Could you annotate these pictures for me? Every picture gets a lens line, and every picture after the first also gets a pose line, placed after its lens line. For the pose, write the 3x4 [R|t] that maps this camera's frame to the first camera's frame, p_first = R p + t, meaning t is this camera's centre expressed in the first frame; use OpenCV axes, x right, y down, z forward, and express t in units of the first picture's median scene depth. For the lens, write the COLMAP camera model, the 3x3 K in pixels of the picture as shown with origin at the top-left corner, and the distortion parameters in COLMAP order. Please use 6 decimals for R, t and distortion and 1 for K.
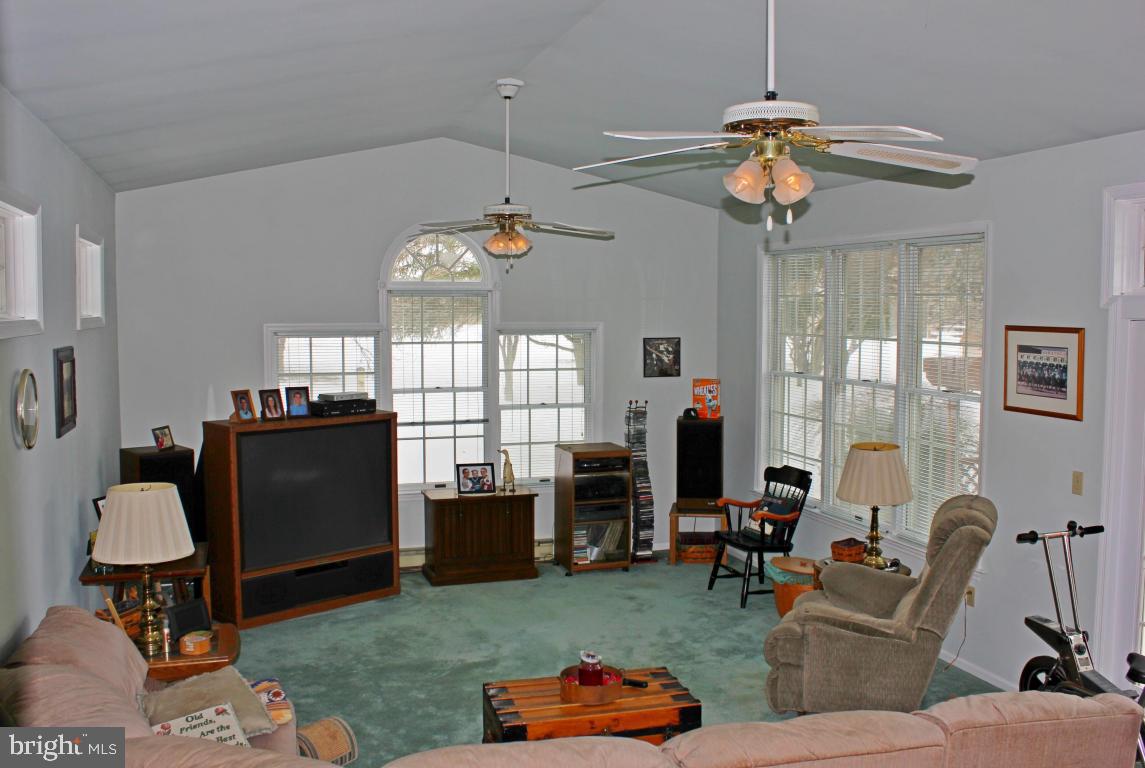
lens RADIAL K [[1054.2, 0, 572.5], [0, 1054.2, 384.0], [0, 0, 1]] dist [-0.175551, -0.000420]
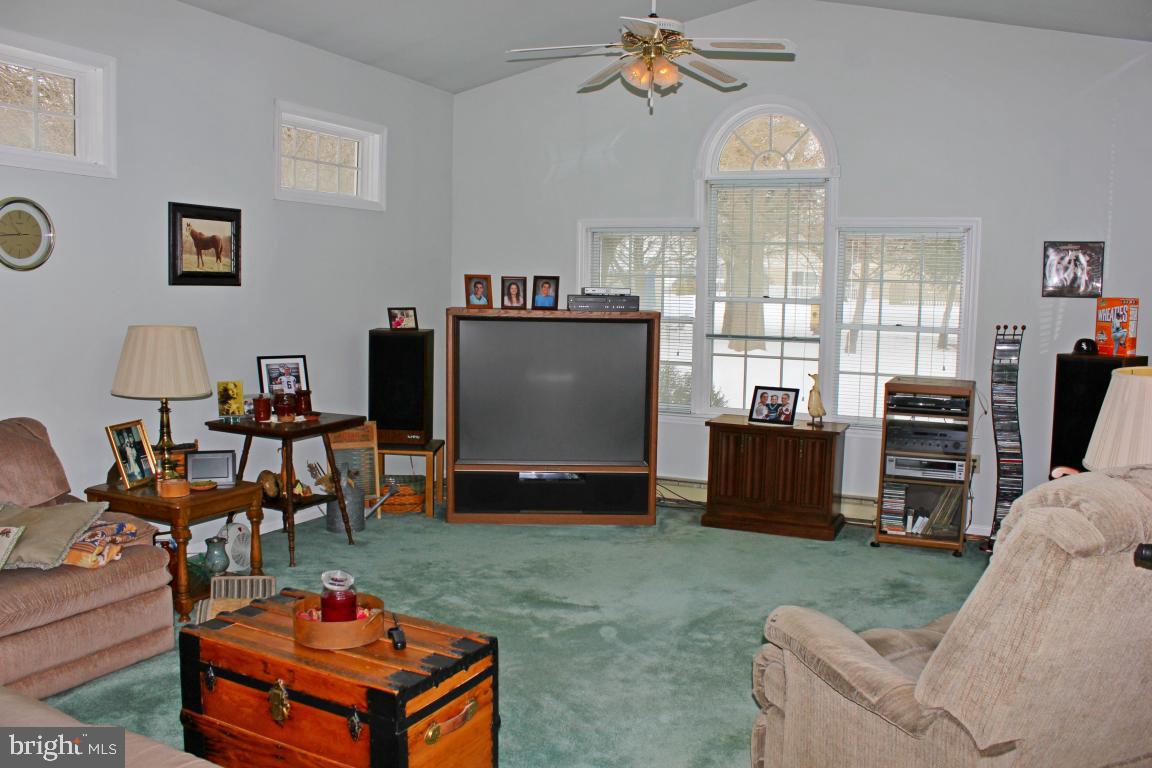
lens RADIAL K [[943.4, 0, 576.0], [0, 943.4, 384.0], [0, 0, 1]] dist [-0.164878, 0.119664]
pose [[0.717901, 0.082854, -0.691197, 0.298327], [-0.071447, 0.996418, 0.045235, 0.051675], [0.692469, 0.016910, 0.721249, 0.371124]]
